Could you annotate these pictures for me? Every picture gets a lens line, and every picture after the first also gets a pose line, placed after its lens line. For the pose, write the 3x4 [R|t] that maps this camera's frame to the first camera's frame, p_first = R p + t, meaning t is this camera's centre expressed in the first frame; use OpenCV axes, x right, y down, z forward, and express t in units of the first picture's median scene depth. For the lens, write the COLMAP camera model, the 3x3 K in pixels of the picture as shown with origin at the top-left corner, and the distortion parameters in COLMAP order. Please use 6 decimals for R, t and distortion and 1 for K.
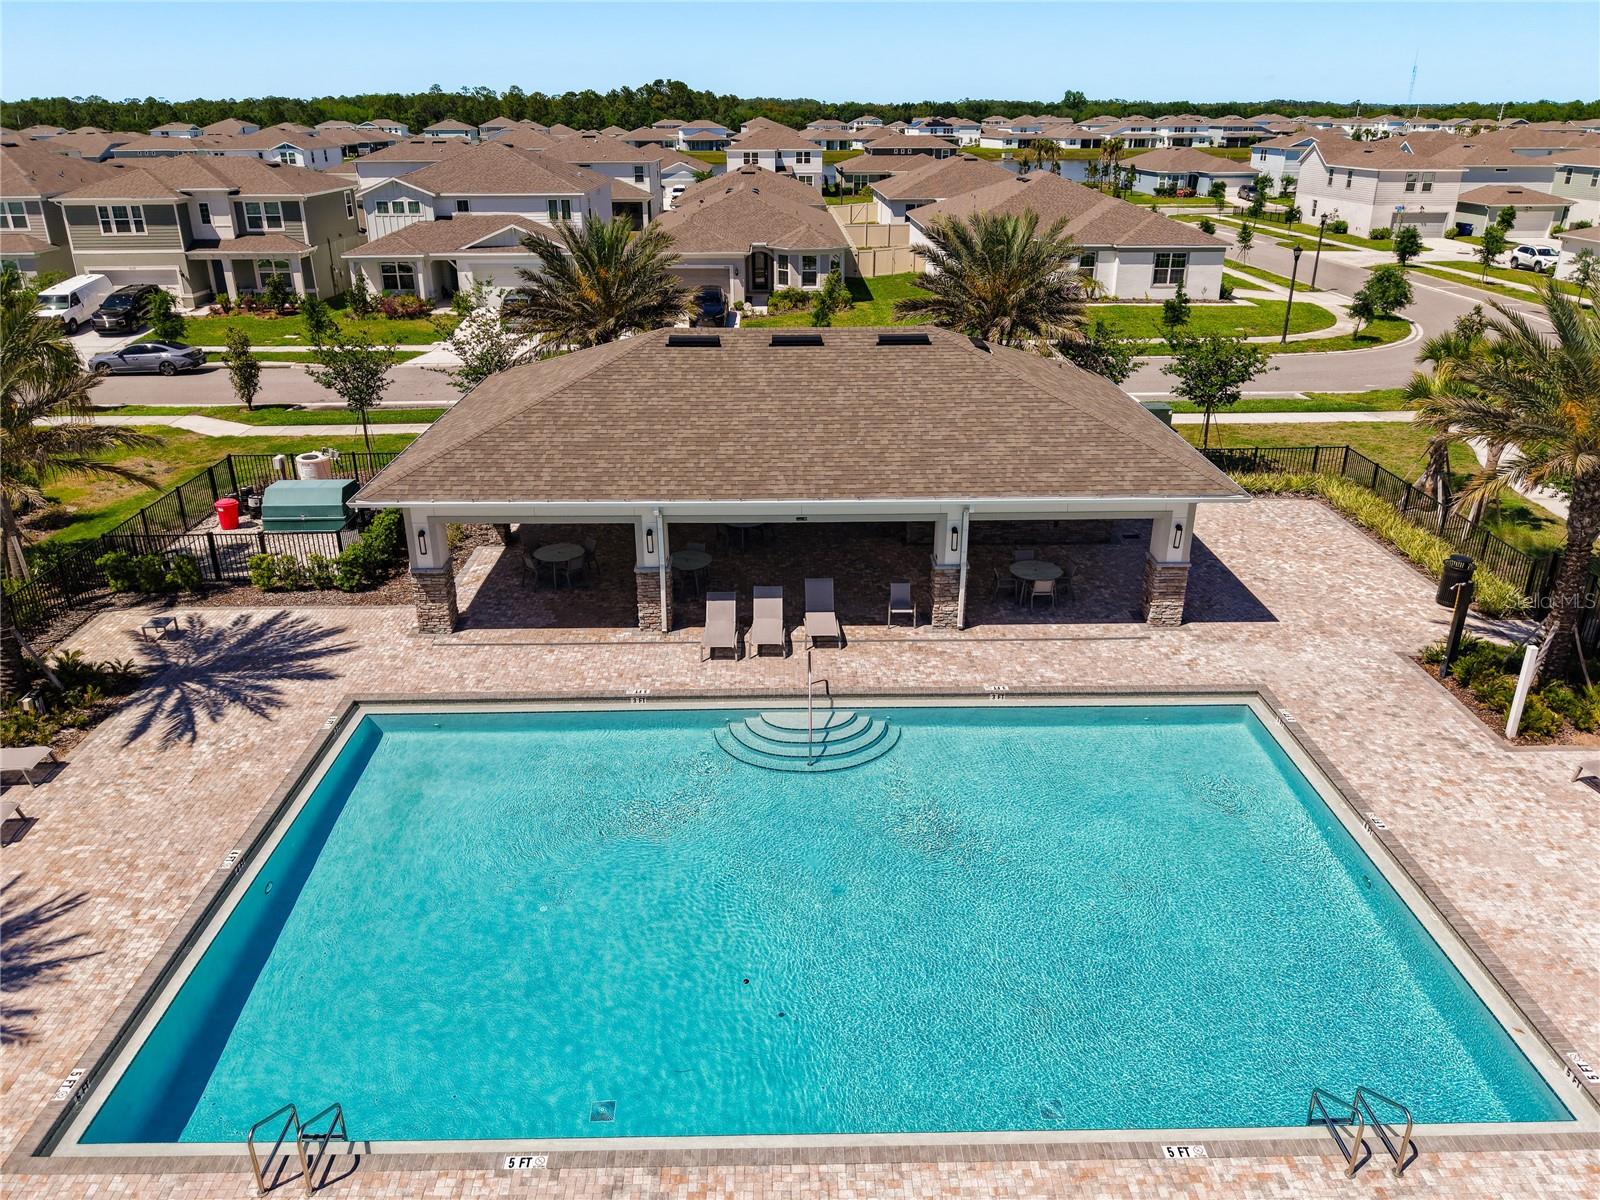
lens RADIAL K [[1108.3, 0, 802.4], [0, 1108.3, 583.9], [0, 0, 1]] dist [0.057097, -0.097958]
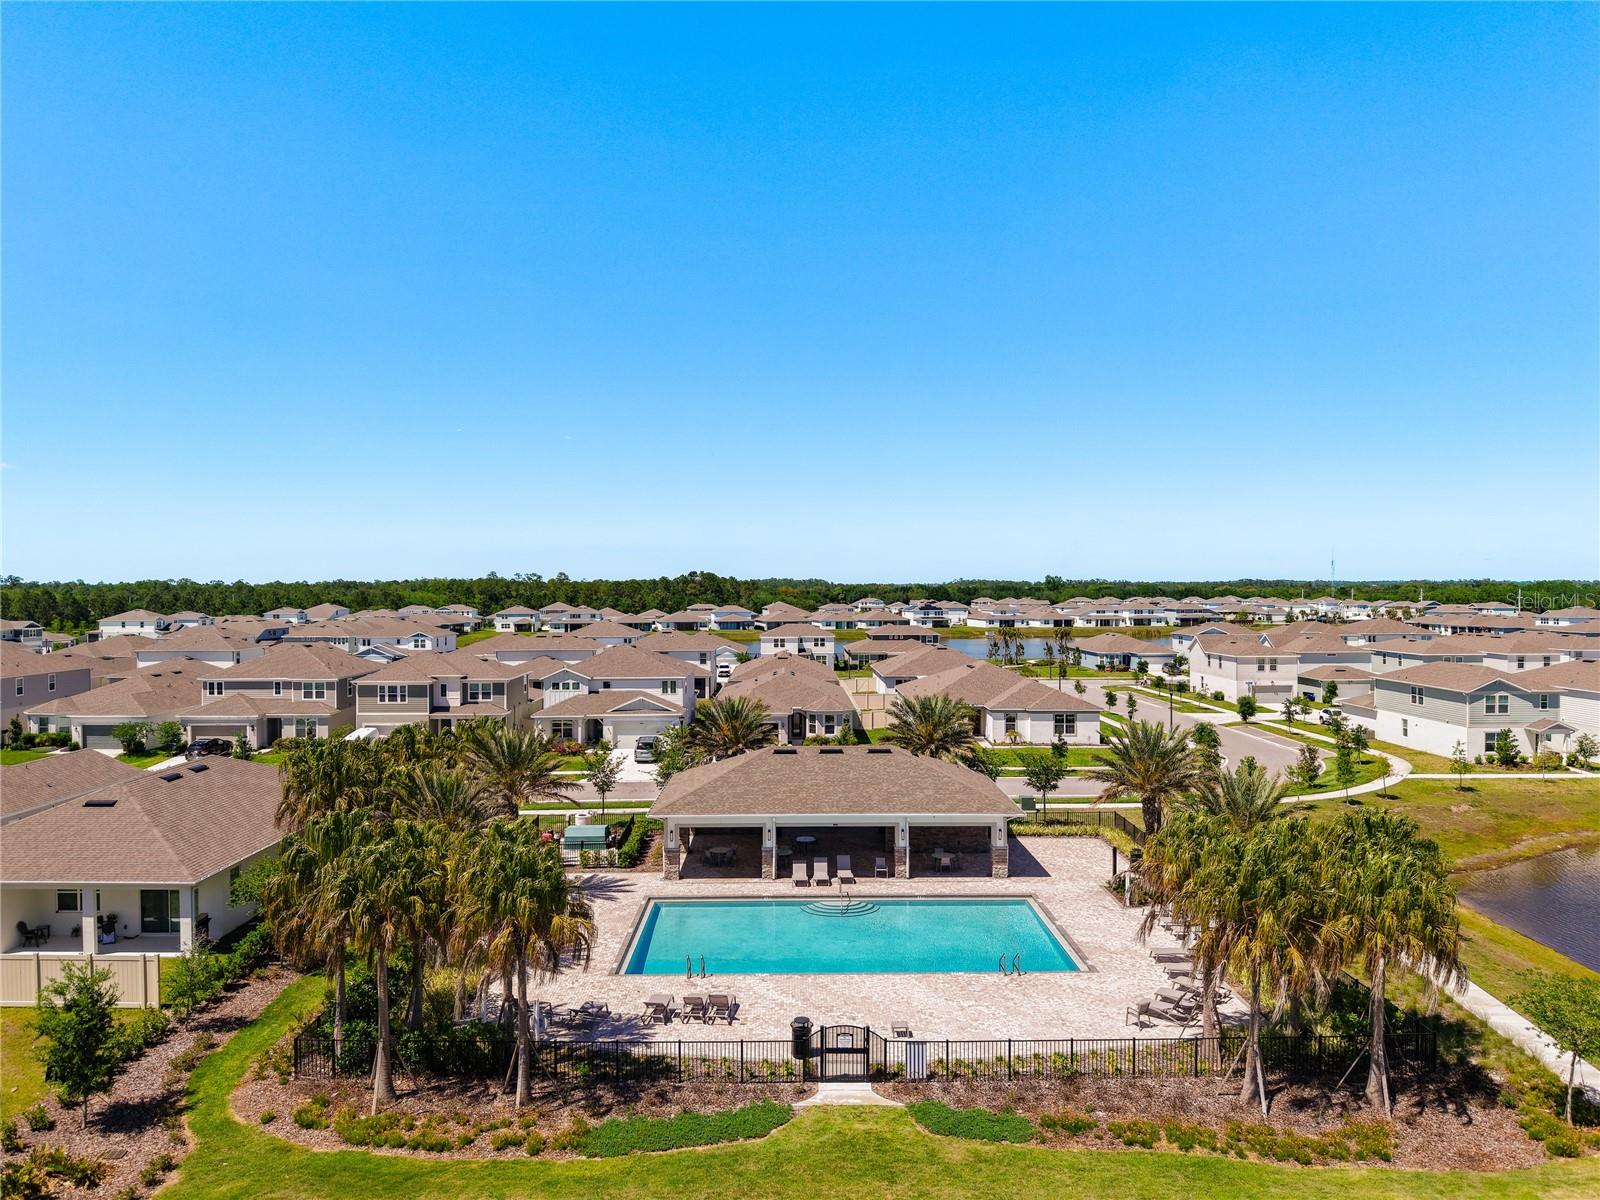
lens RADIAL K [[1108.3, 0, 802.4], [0, 1108.3, 583.9], [0, 0, 1]] dist [0.057097, -0.097958]
pose [[0.999962, -0.001668, -0.008603, -0.017969], [-0.001851, 0.919351, -0.393433, 0.143242], [0.008566, 0.393434, 0.919313, -0.485699]]
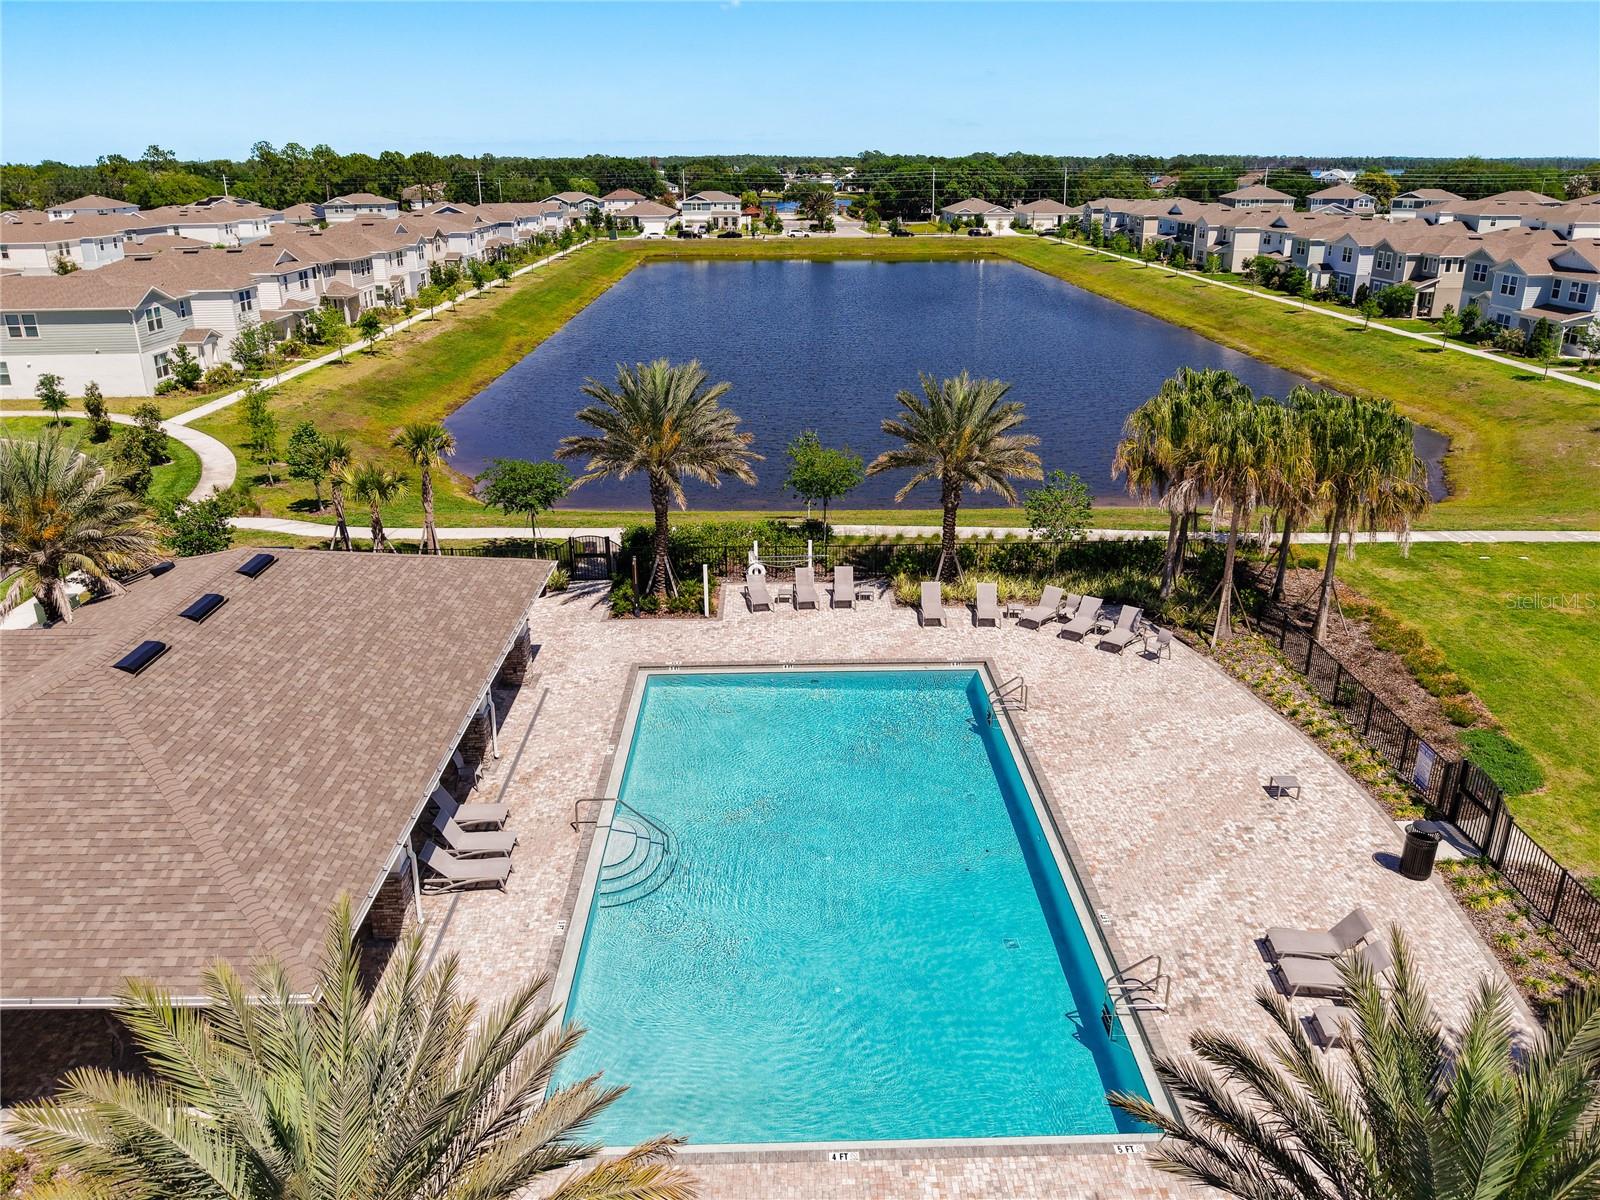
lens RADIAL K [[1108.3, 0, 802.4], [0, 1108.3, 583.9], [0, 0, 1]] dist [0.057097, -0.097958]
pose [[-0.012209, -0.339407, 0.940560, -0.326541], [0.389302, 0.864799, 0.317122, -0.130630], [-0.921029, 0.370033, 0.121574, 0.193113]]
